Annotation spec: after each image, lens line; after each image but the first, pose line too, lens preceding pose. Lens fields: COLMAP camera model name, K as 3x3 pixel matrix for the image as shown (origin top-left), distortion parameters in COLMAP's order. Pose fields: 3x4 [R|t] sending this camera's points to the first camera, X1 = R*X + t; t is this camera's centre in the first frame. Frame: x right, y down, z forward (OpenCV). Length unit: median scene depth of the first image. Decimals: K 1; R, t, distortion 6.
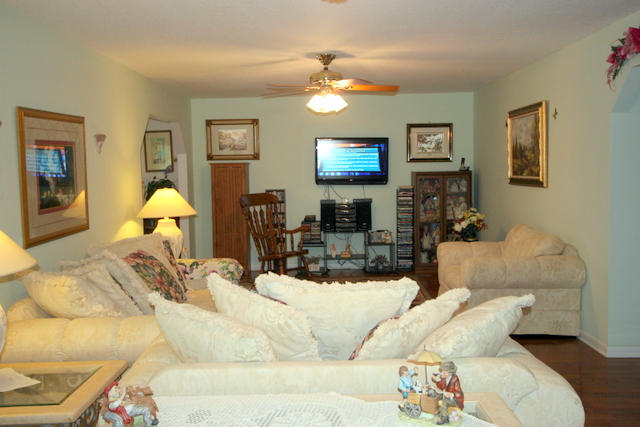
lens RADIAL K [[623.8, 0, 315.6], [0, 623.8, 213.0], [0, 0, 1]] dist [0.000050, 0.000000]
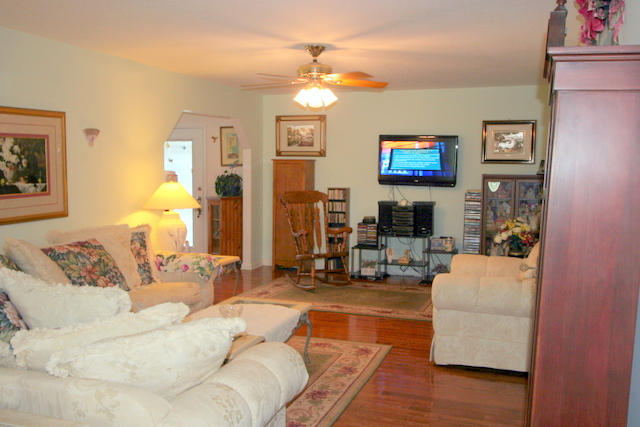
lens RADIAL K [[623.8, 0, 302.0], [0, 623.8, 214.2], [0, 0, 1]] dist [0.000050, 0.000000]
pose [[0.943295, 0.052847, -0.327721, 0.338843], [-0.050952, 0.998598, 0.014372, -0.013143], [0.328021, 0.003141, 0.944665, 0.110141]]
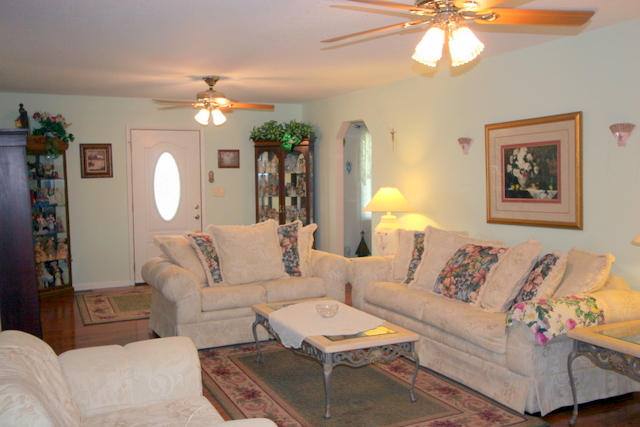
lens RADIAL K [[623.8, 0, 319.3], [0, 623.8, 214.6], [0, 0, 1]] dist [0.000050, 0.000000]
pose [[-0.904257, 0.050481, -0.423994, 0.360156], [-0.009012, 0.990509, 0.137151, -0.112976], [0.426894, 0.127840, -0.895220, 1.539499]]
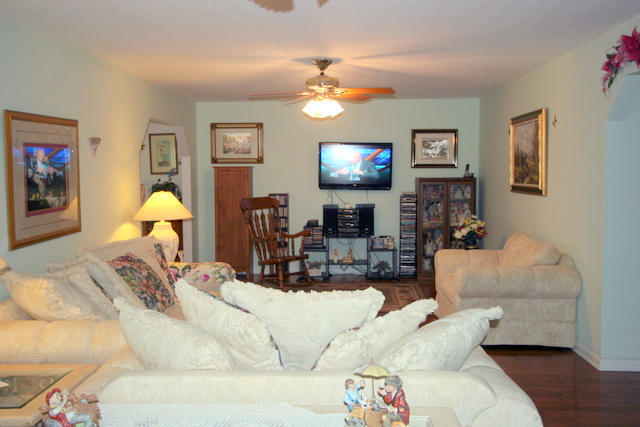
lens RADIAL K [[623.8, 0, 315.1], [0, 623.8, 211.3], [0, 0, 1]] dist [0.000050, 0.000000]
pose [[0.999446, 0.014630, -0.029893, 0.040570], [-0.014866, 0.999860, -0.007706, -0.003965], [0.029776, 0.008146, 0.999523, 0.004286]]
